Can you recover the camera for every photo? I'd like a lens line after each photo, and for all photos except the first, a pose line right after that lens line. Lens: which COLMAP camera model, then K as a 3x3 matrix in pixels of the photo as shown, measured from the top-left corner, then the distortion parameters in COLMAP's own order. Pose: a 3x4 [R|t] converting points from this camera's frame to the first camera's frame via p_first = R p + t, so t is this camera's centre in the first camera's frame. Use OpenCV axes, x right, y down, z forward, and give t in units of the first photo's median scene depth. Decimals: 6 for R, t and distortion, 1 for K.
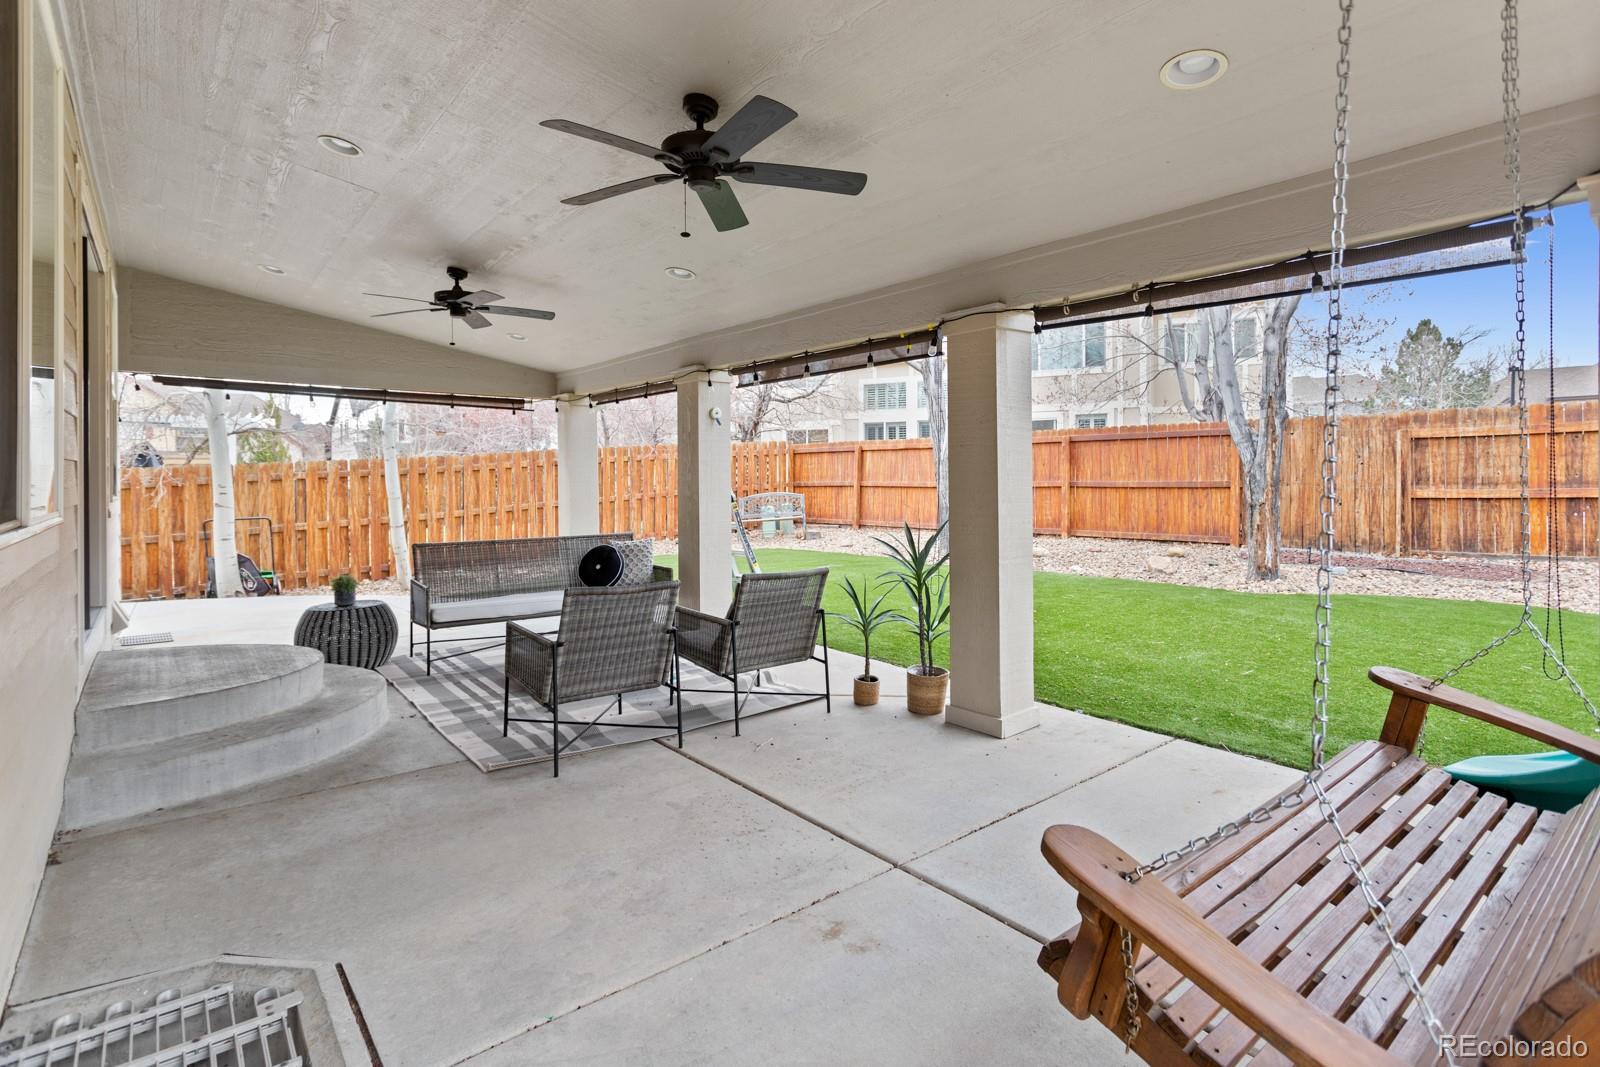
lens RADIAL K [[777.5, 0, 797.4], [0, 777.5, 483.7], [0, 0, 1]] dist [0.000480, 0.000478]
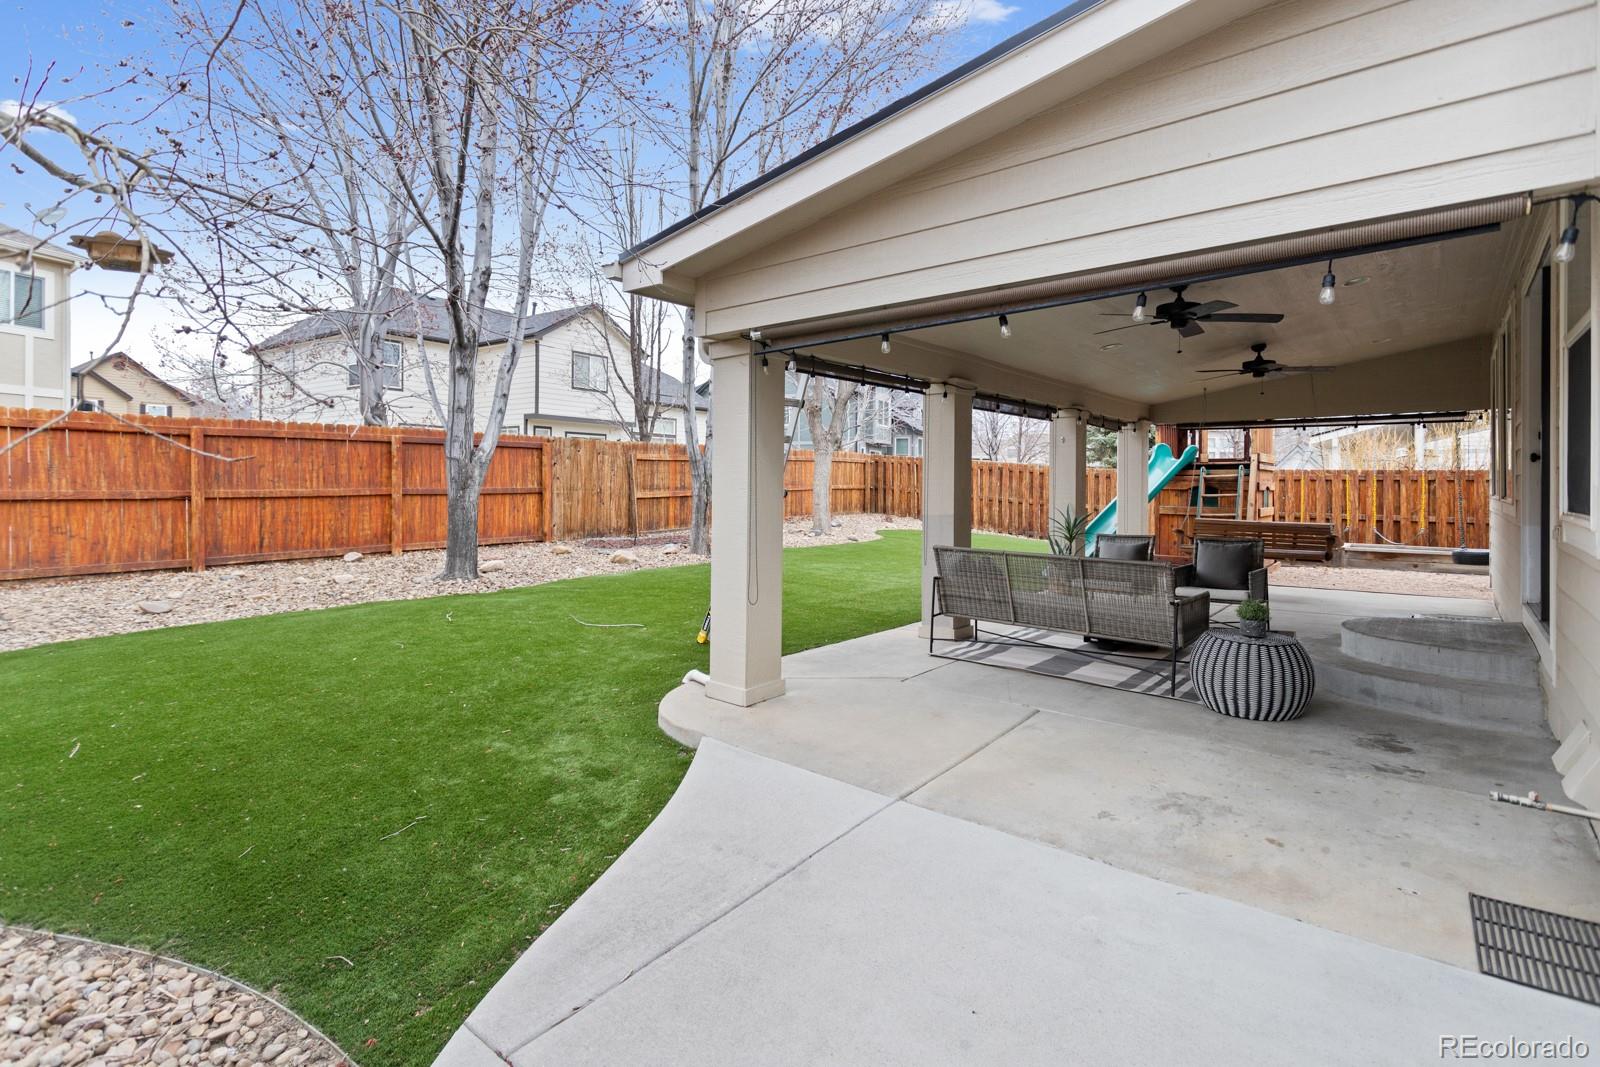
lens RADIAL K [[777.5, 0, 797.4], [0, 777.5, 483.7], [0, 0, 1]] dist [0.000480, 0.000478]
pose [[-0.187161, 0.004437, 0.982319, -0.740347], [0.004740, 0.999982, -0.003613, -0.003130], [-0.982318, 0.003980, -0.187178, 0.922677]]
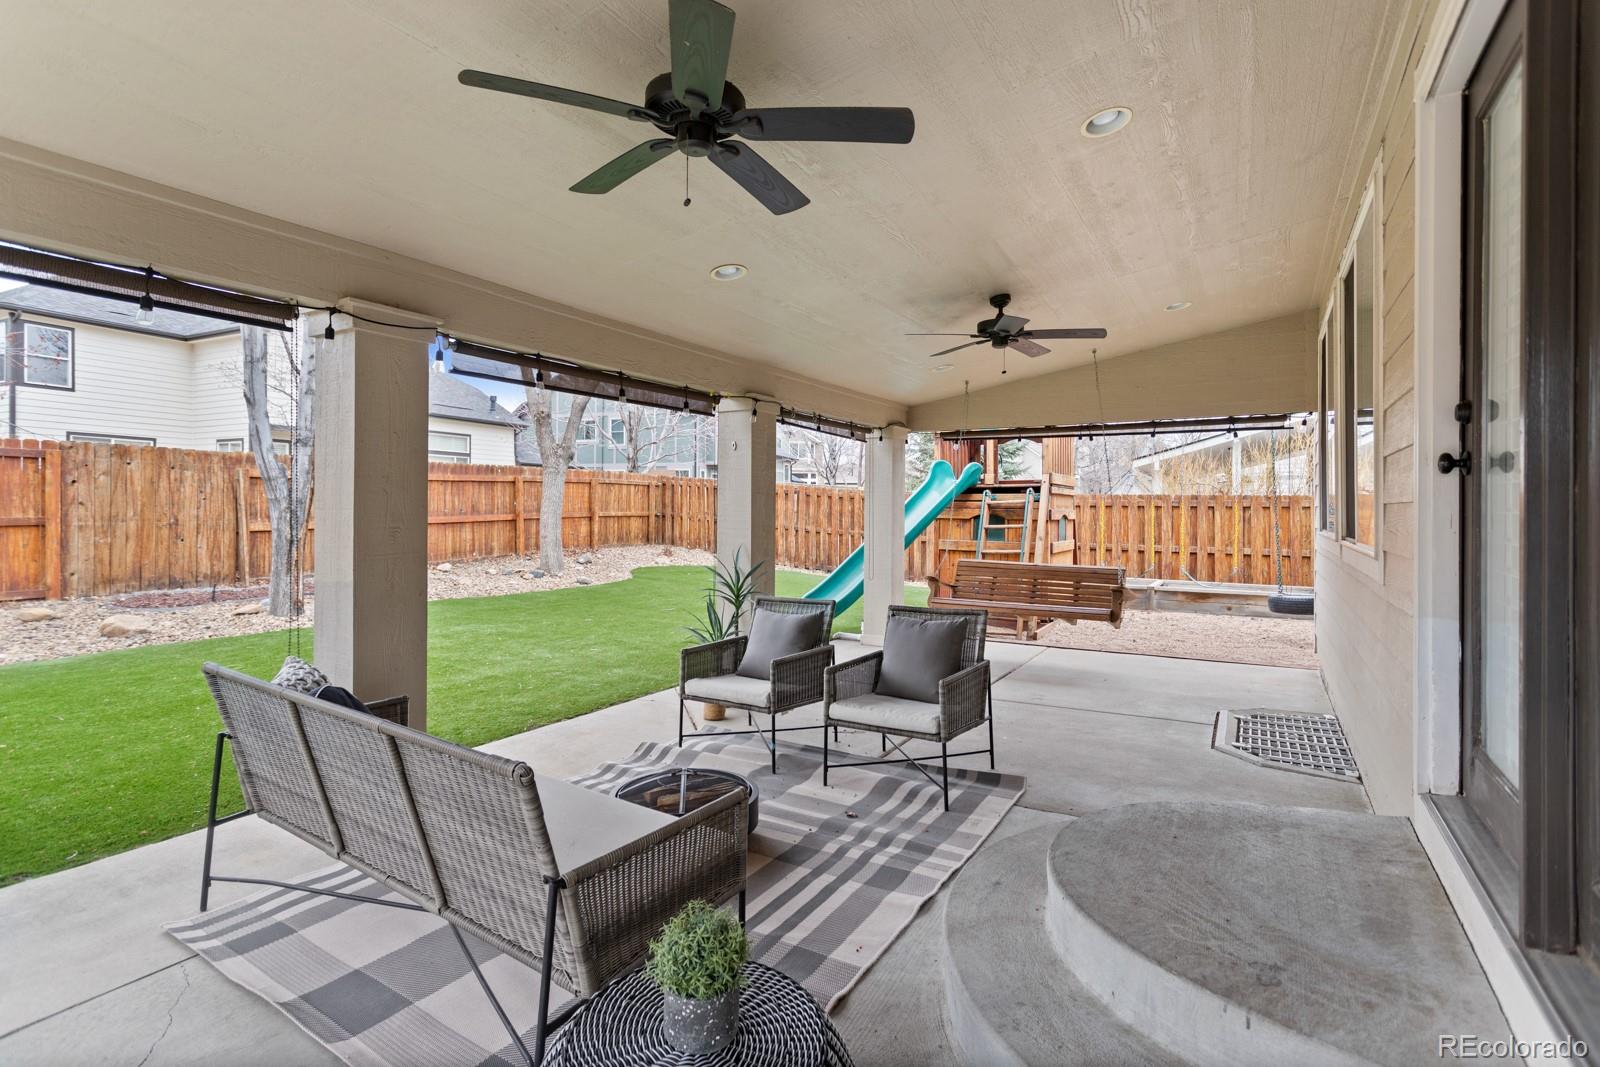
lens RADIAL K [[762.6, 0, 805.8], [0, 762.6, 507.7], [0, 0, 1]] dist [0.000242, 0.000555]
pose [[-0.338949, 0.004571, 0.940794, -0.466763], [0.005123, 0.999982, -0.003013, -0.007403], [-0.940791, 0.003799, -0.338966, 0.591809]]
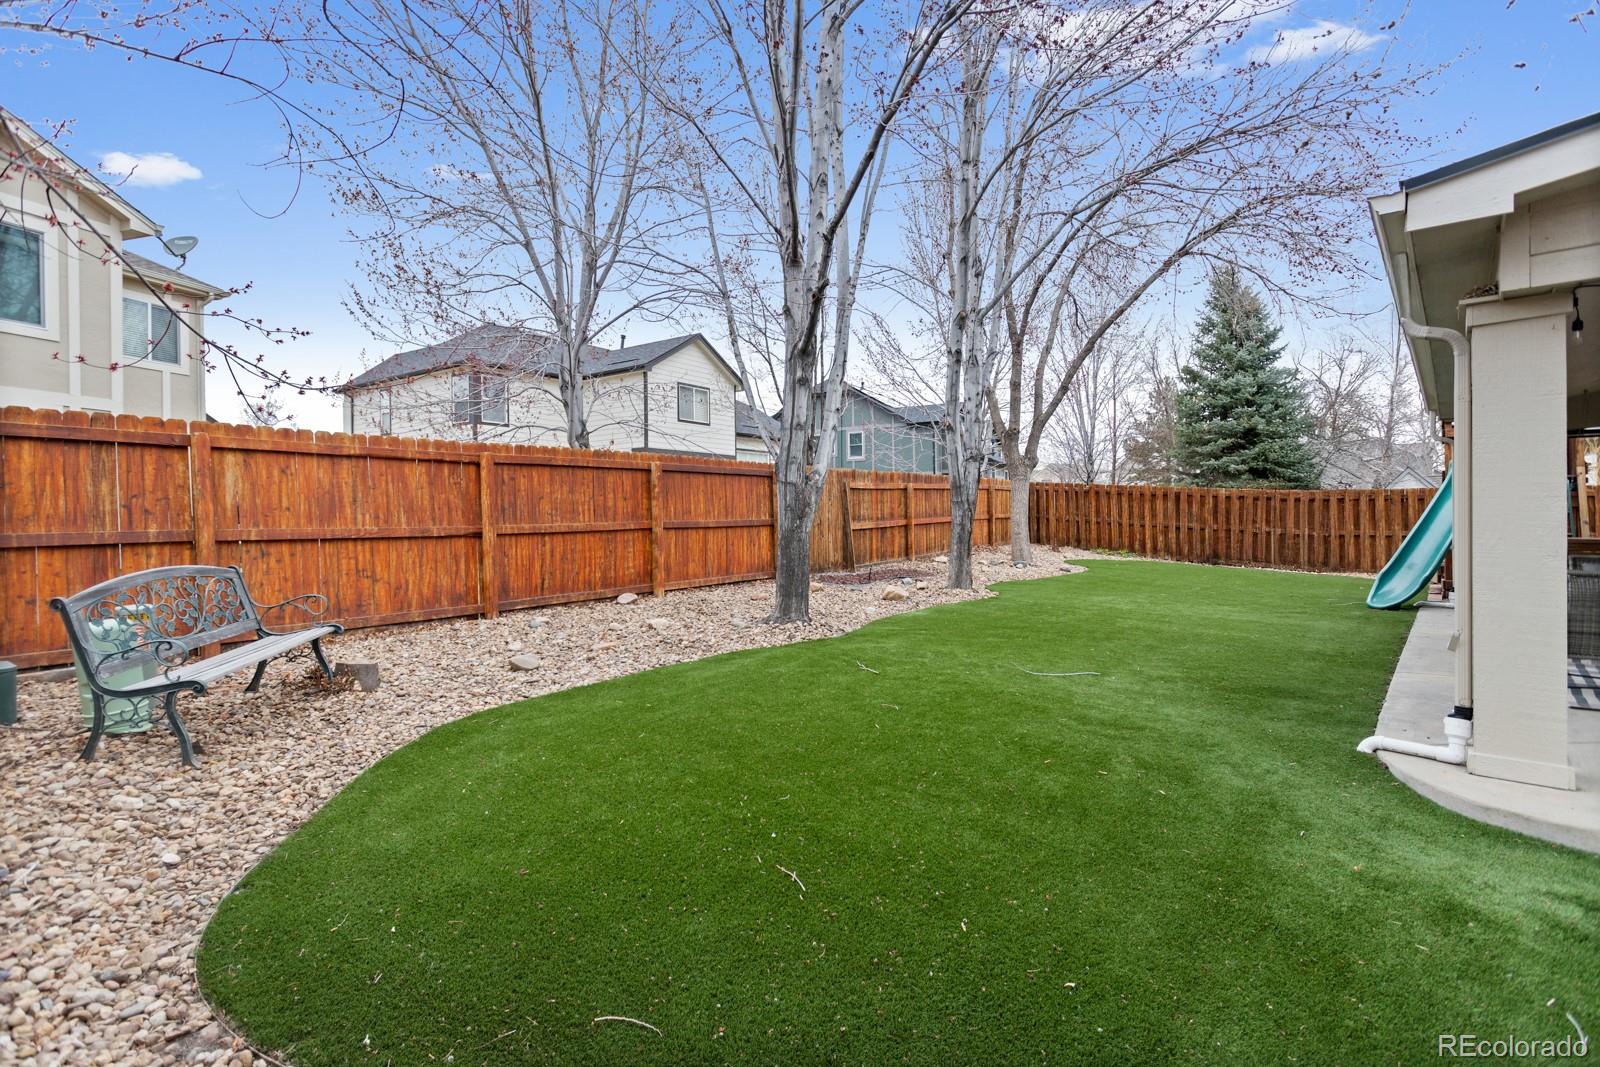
lens RADIAL K [[767.0, 0, 802.4], [0, 767.0, 522.2], [0, 0, 1]] dist [-0.001855, -0.000174]
pose [[-0.181979, 0.003833, 0.983295, -0.545322], [0.023349, 0.999727, 0.000424, 0.001742], [-0.983025, 0.023037, -0.182019, 1.268923]]
